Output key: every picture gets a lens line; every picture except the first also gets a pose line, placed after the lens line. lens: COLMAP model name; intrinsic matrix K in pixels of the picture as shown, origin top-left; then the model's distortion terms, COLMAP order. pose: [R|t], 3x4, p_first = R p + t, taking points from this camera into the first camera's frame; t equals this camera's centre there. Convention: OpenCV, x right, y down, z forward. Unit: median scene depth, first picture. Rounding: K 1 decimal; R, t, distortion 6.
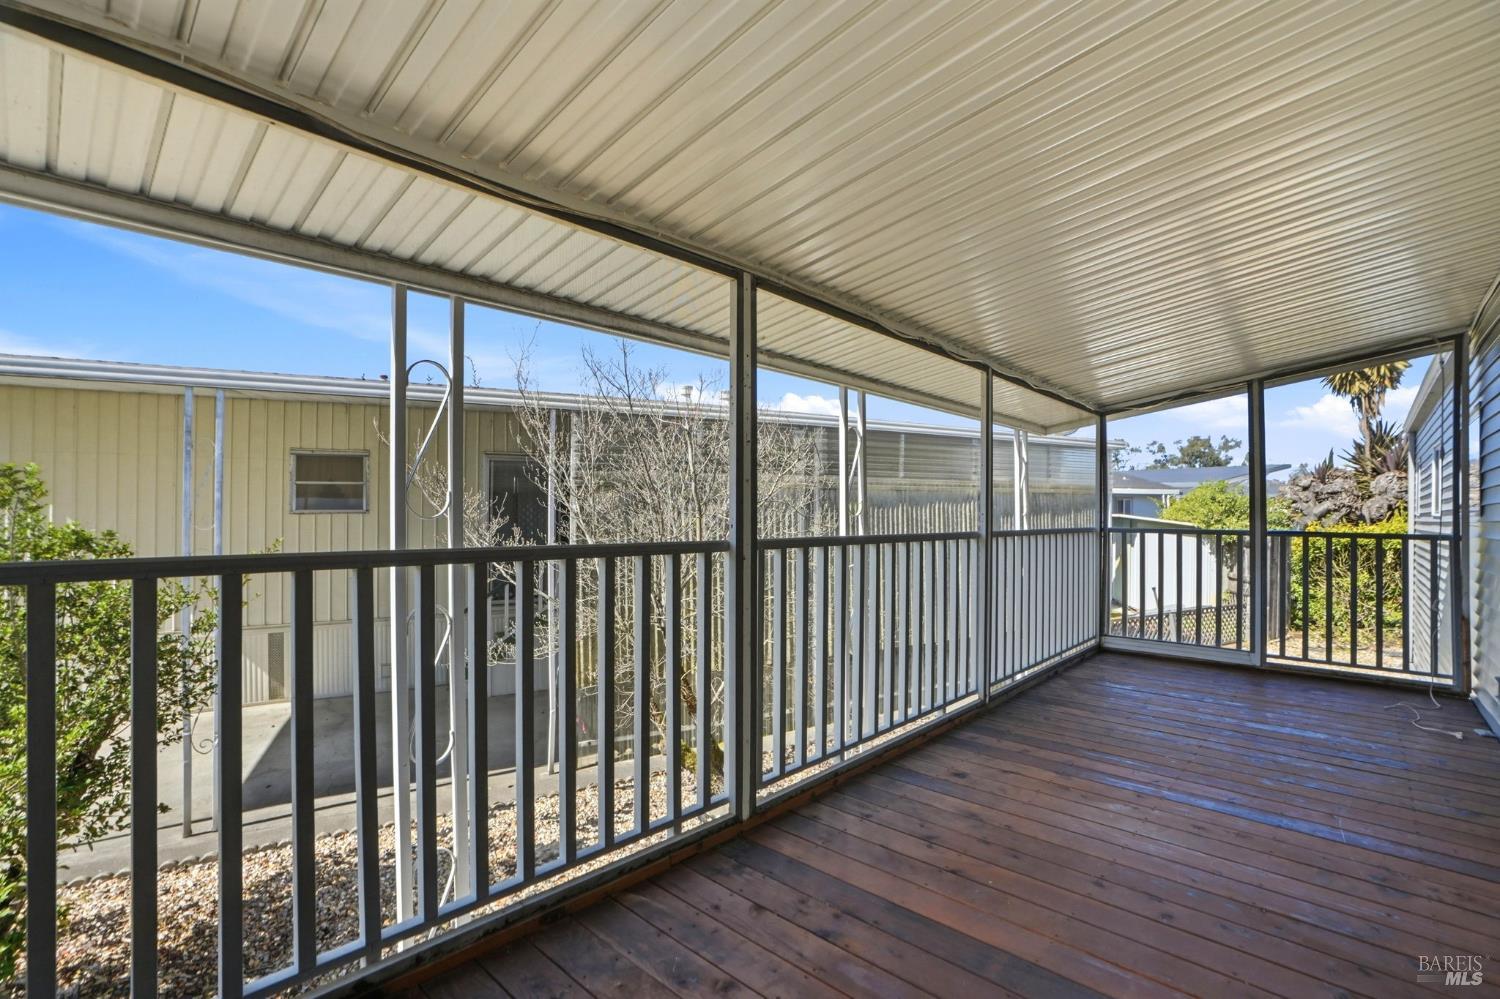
lens RADIAL K [[703.8, 0, 764.7], [0, 703.8, 504.3], [0, 0, 1]] dist [-0.075055, 0.024325]
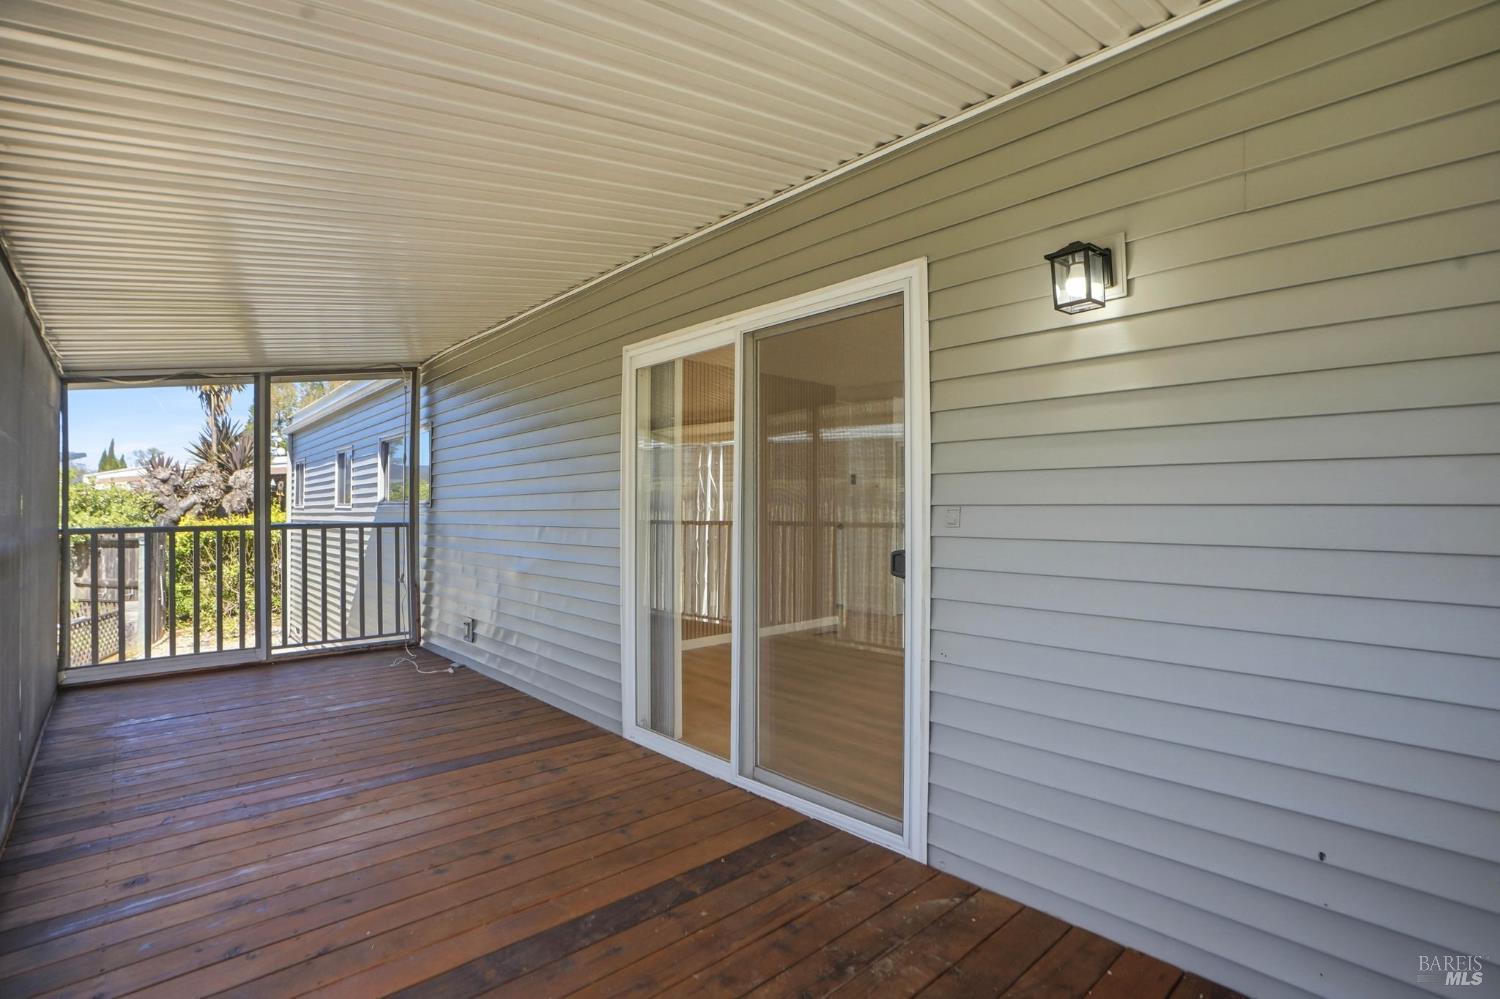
lens RADIAL K [[703.8, 0, 764.7], [0, 703.8, 504.3], [0, 0, 1]] dist [-0.075055, 0.024325]
pose [[0.085732, -0.012252, 0.996243, -0.209080], [0.002088, 0.999924, 0.012118, -0.001950], [-0.996316, 0.001041, 0.085751, 0.185187]]
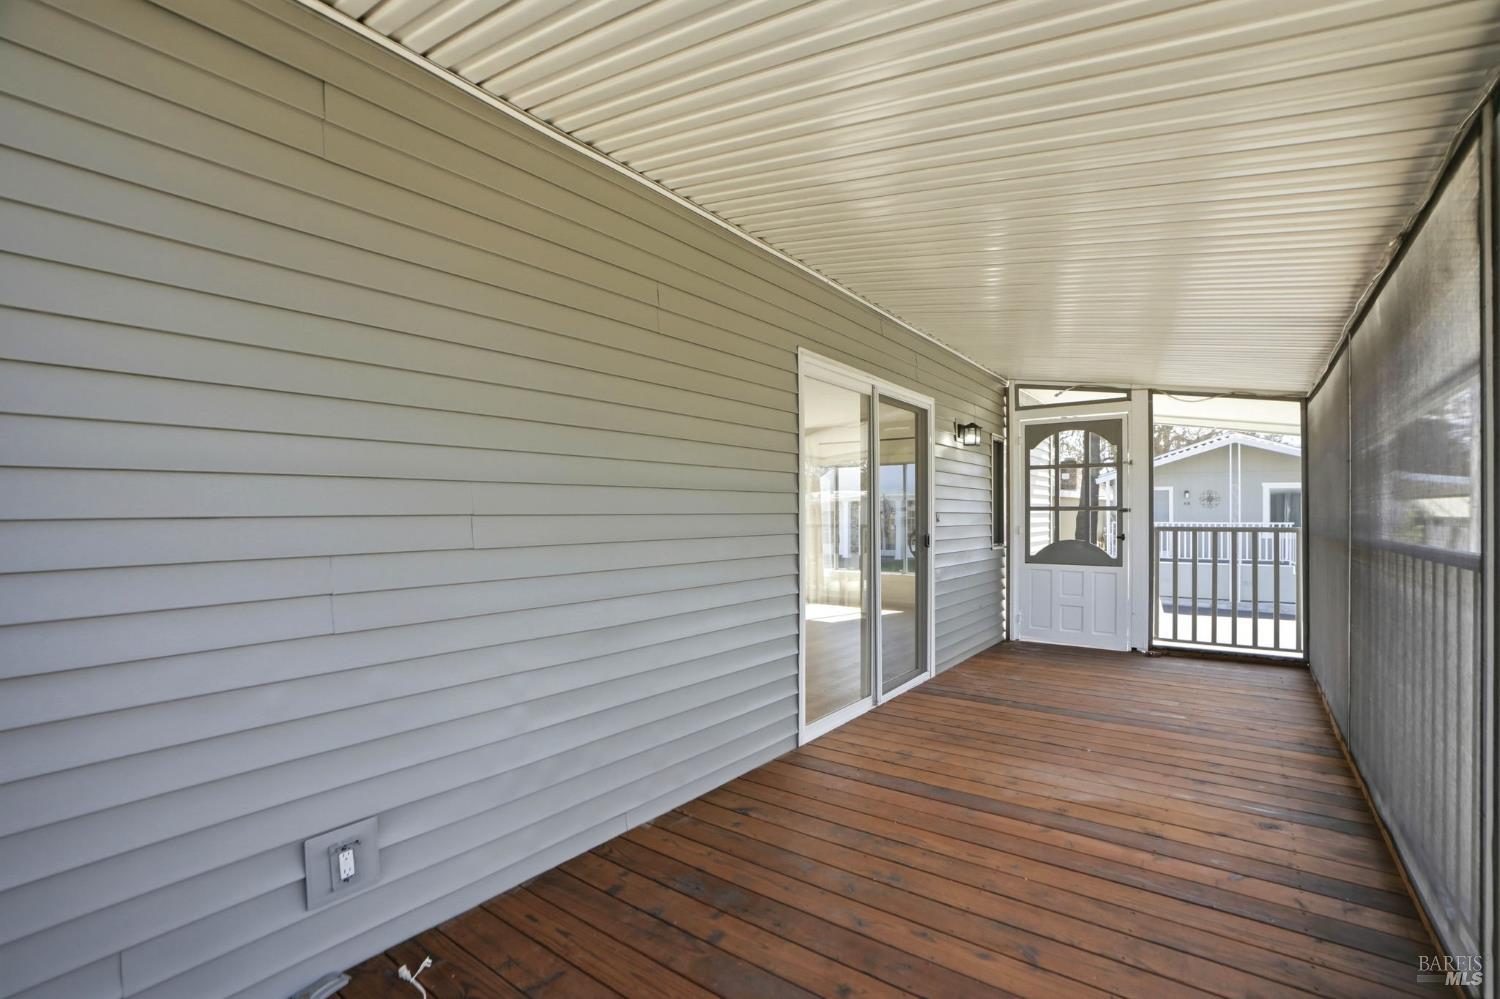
lens RADIAL K [[702.3, 0, 752.7], [0, 702.3, 516.2], [0, 0, 1]] dist [-0.072877, 0.033817]
pose [[-0.994113, -0.015421, -0.107249, 0.618235], [-0.014907, 0.999873, -0.005592, 0.020755], [0.107321, -0.003961, -0.994216, 1.084199]]
